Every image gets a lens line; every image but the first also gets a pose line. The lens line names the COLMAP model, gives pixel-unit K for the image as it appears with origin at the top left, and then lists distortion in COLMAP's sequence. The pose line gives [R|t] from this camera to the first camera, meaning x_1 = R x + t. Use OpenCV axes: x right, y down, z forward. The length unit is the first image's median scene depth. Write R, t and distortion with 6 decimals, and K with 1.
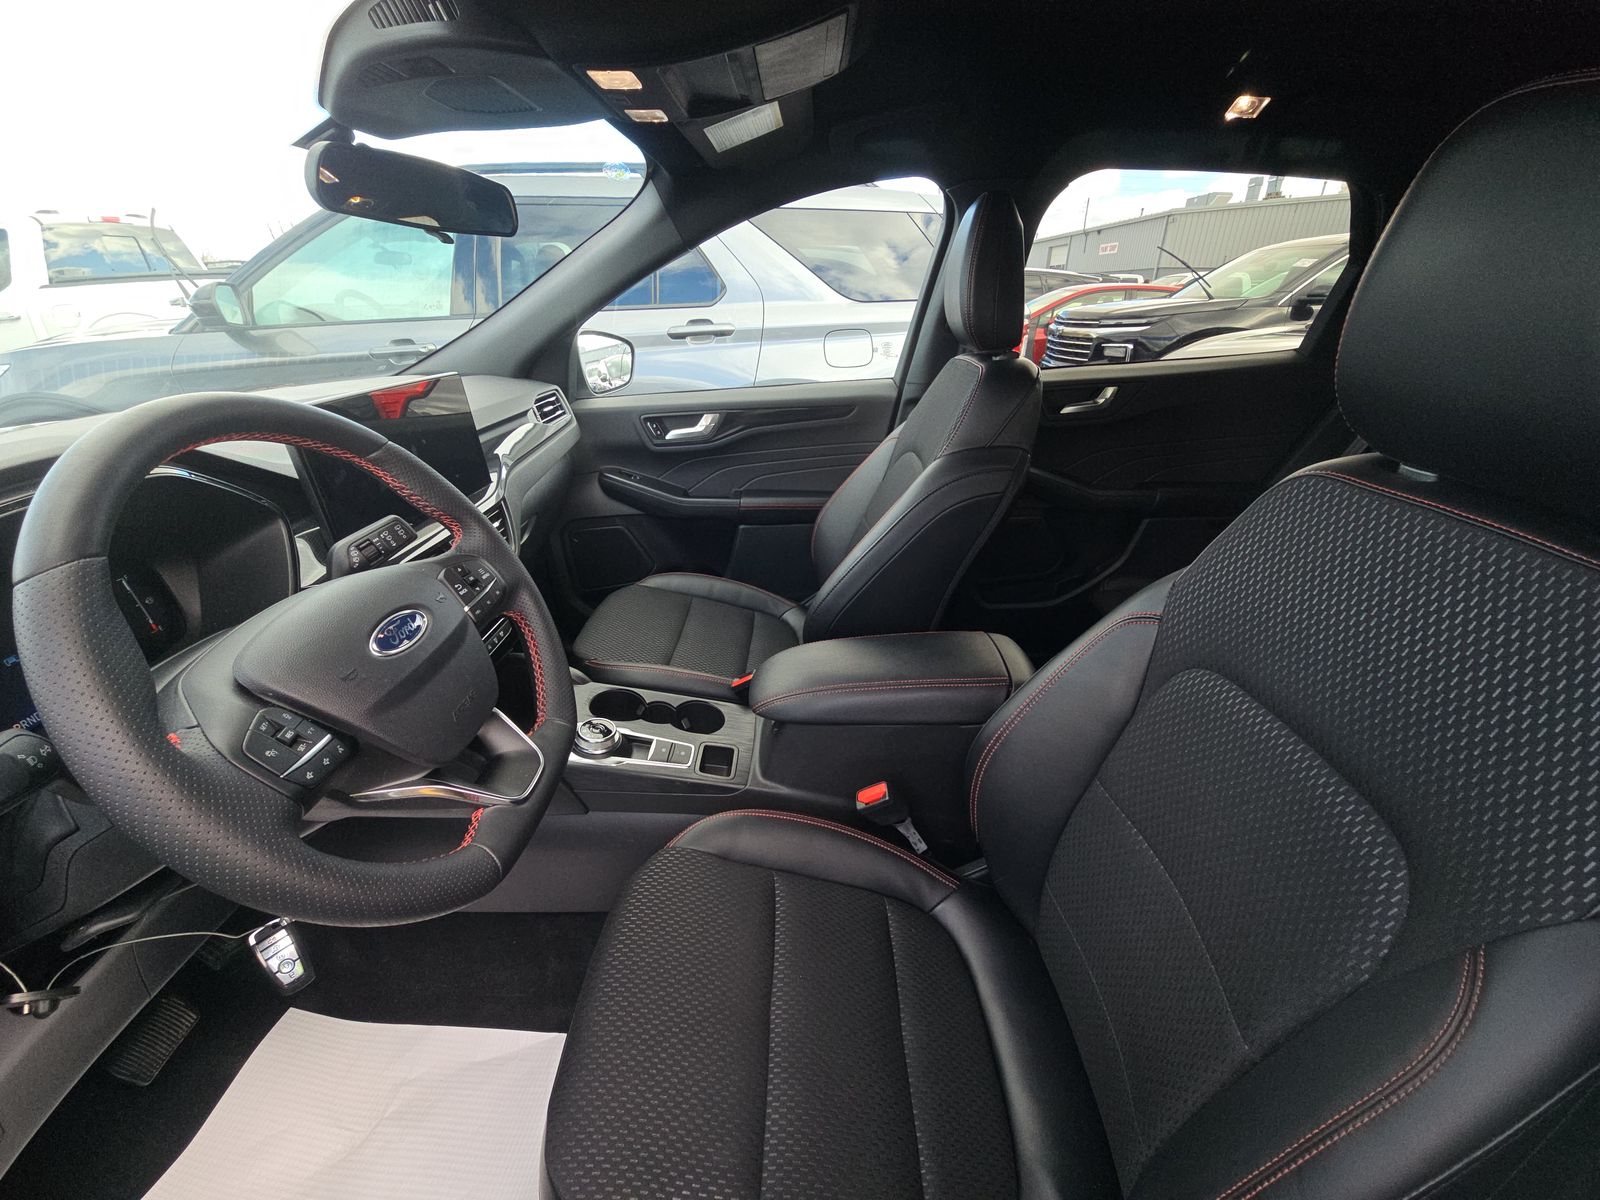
lens RADIAL K [[650.3, 0, 807.1], [0, 650.3, 599.6], [0, 0, 1]] dist [0.008267, -0.004261]
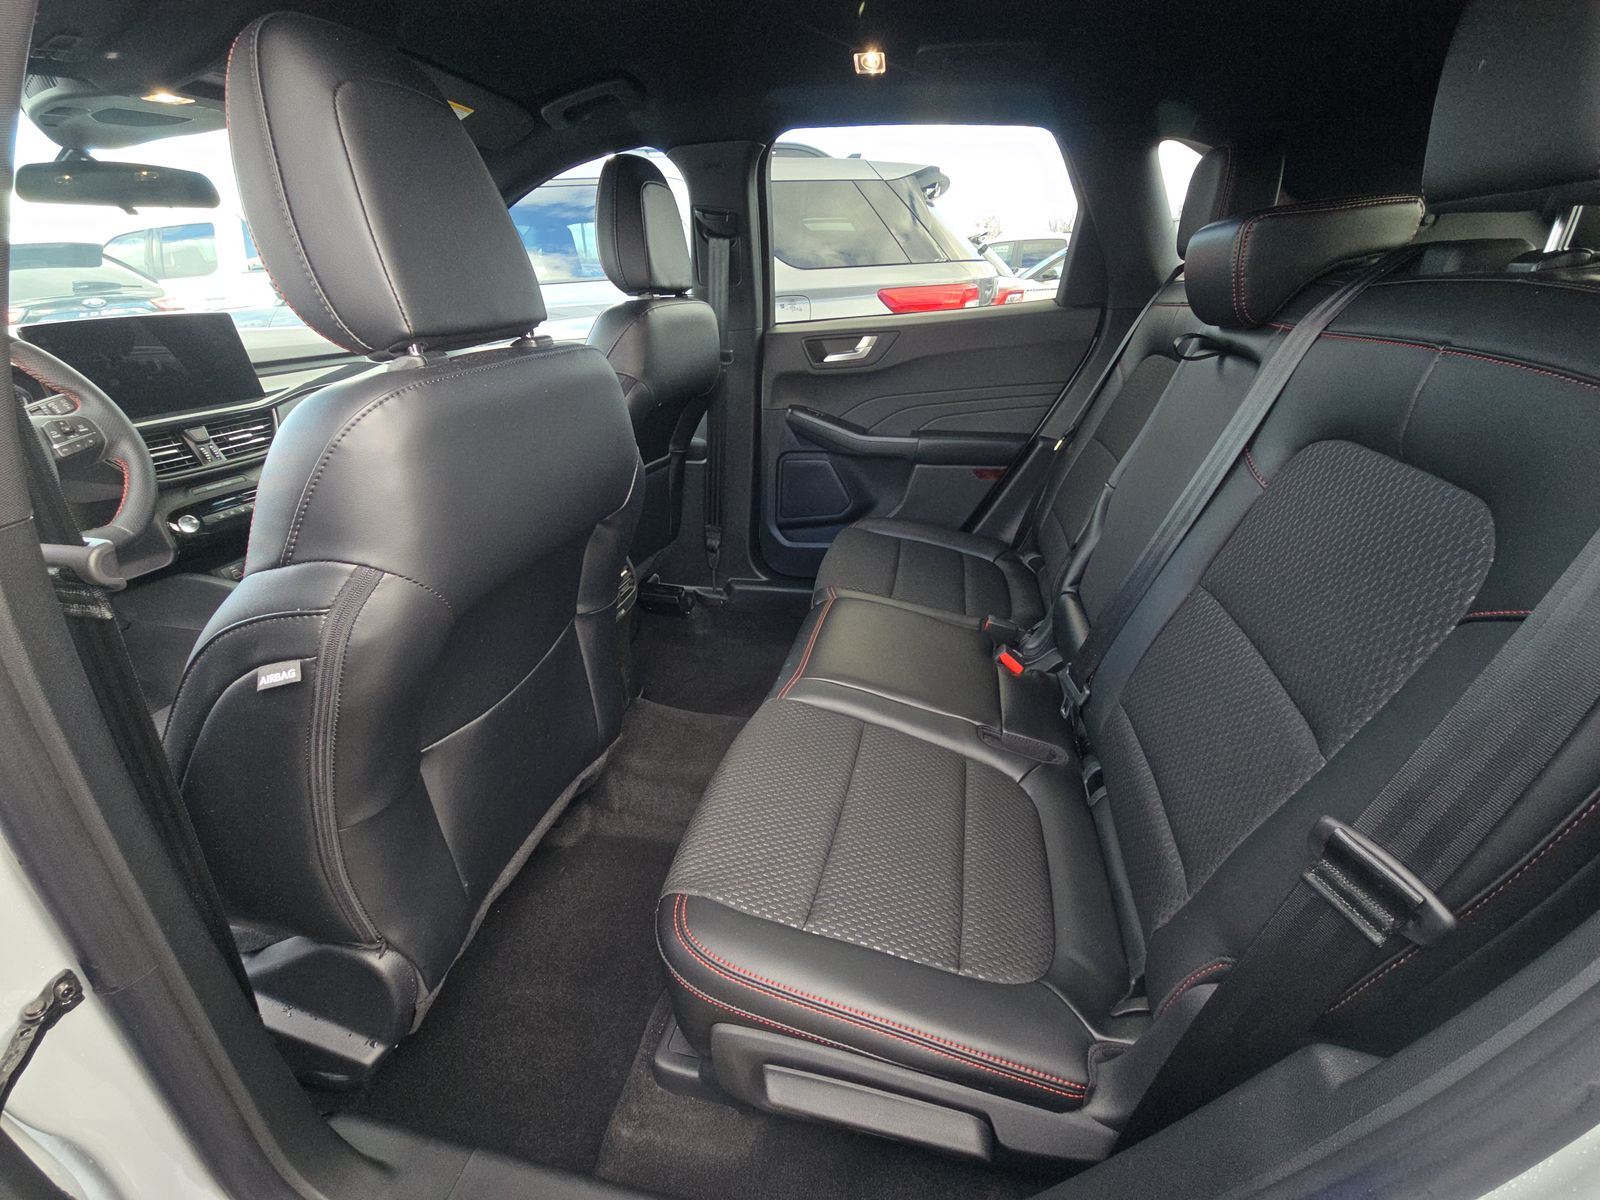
lens RADIAL K [[650.3, 0, 807.1], [0, 650.3, 599.6], [0, 0, 1]] dist [0.008267, -0.004261]
pose [[0.977947, 0.075126, -0.194872, 0.644441], [-0.070827, 0.997069, 0.028947, 0.083279], [0.196476, -0.014506, 0.980401, -0.068471]]
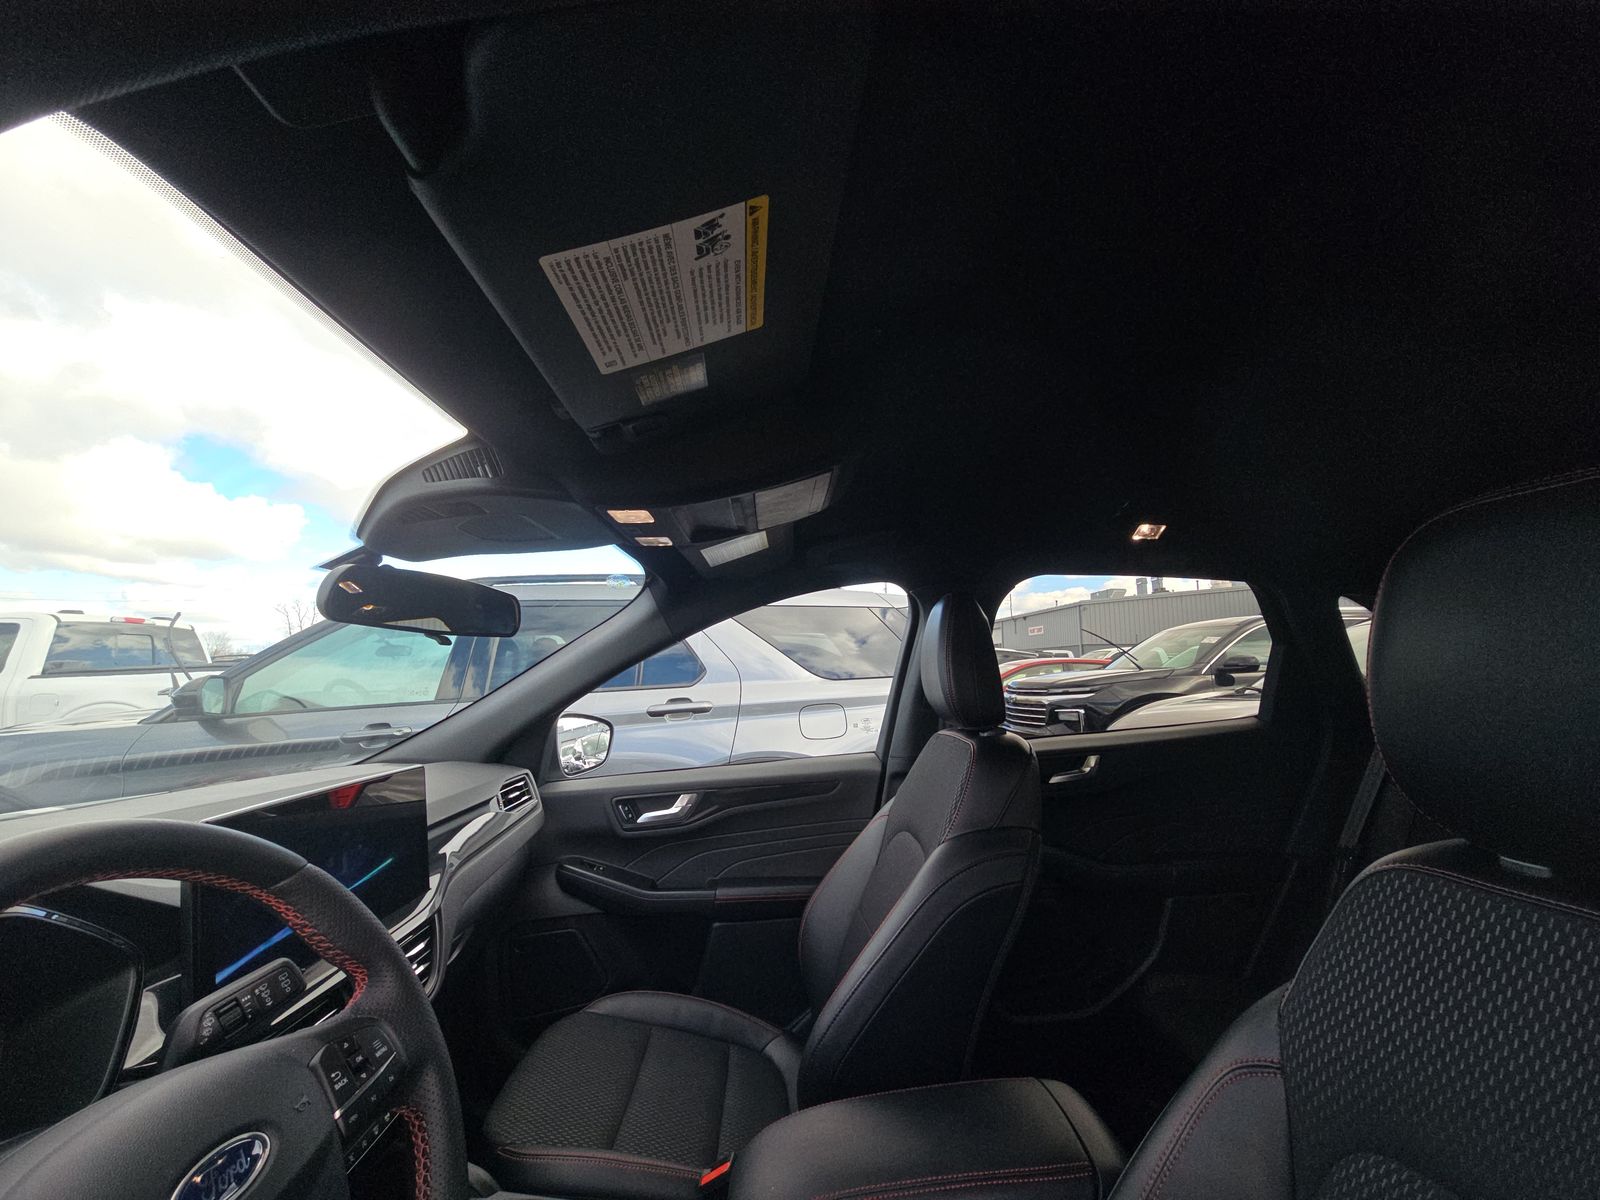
lens RADIAL K [[650.3, 0, 807.1], [0, 650.3, 599.6], [0, 0, 1]] dist [0.008267, -0.004261]
pose [[0.998666, -0.013684, 0.049791, -0.020046], [0.037602, 0.853581, -0.519602, -0.030558], [-0.035391, 0.520781, 0.852957, 0.041442]]
